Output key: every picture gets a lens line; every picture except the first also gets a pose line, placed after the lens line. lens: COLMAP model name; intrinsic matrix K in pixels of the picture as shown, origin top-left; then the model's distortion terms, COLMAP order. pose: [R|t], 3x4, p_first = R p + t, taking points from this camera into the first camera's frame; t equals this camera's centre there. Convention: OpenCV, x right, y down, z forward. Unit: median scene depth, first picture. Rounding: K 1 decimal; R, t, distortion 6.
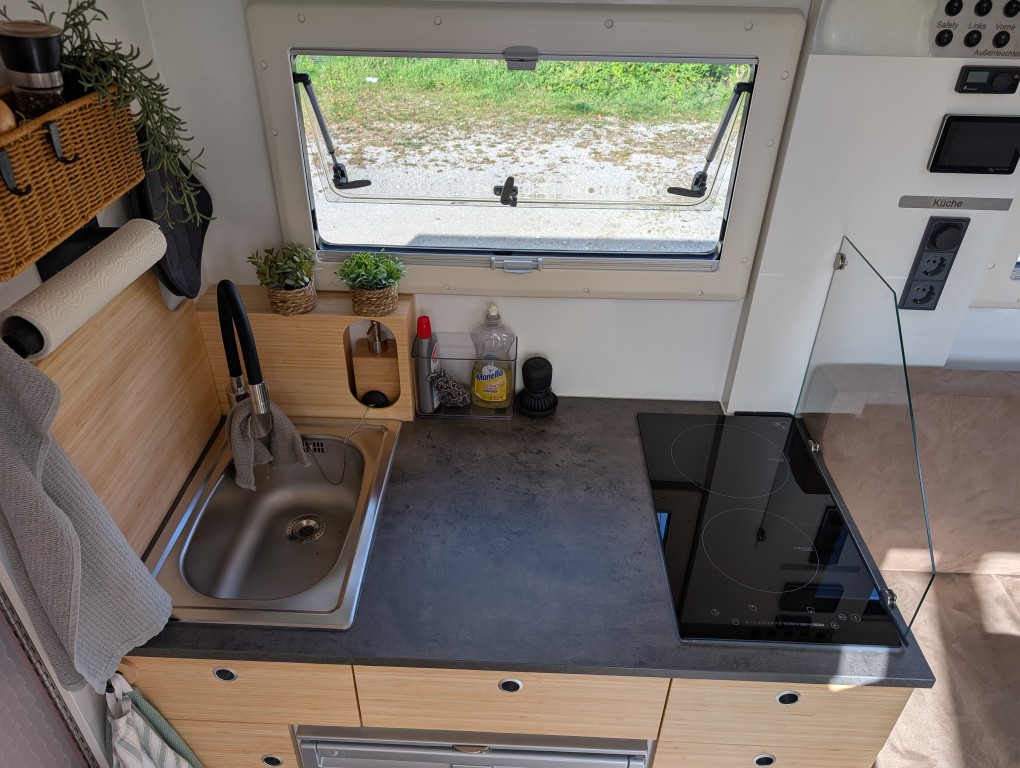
lens RADIAL K [[728.5, 0, 497.7], [0, 728.5, 380.8], [0, 0, 1]] dist [0.027771, -0.027717]
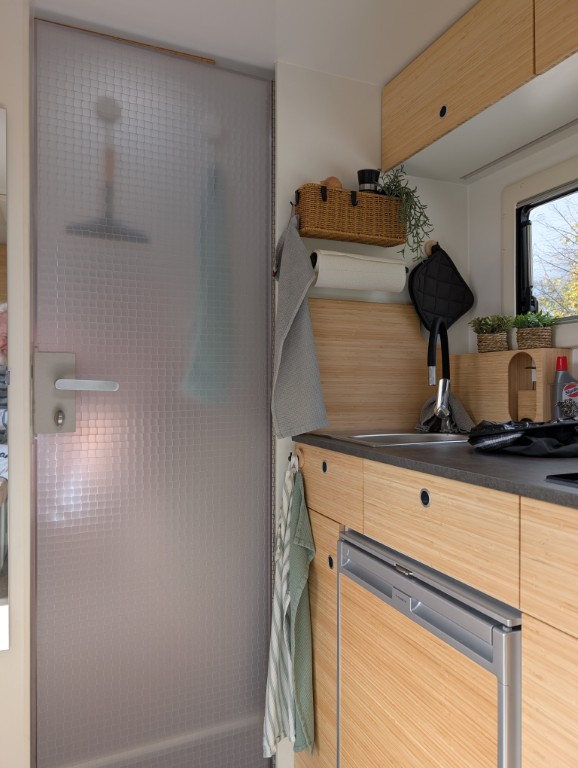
lens RADIAL K [[548.6, 0, 297.8], [0, 548.6, 383.0], [0, 0, 1]] dist [0.027771, -0.027717]
pose [[0.438811, -0.011202, -0.898509, 0.668503], [-0.503093, 0.825450, -0.255990, 0.515033], [0.744542, 0.564365, 0.356581, 0.318058]]
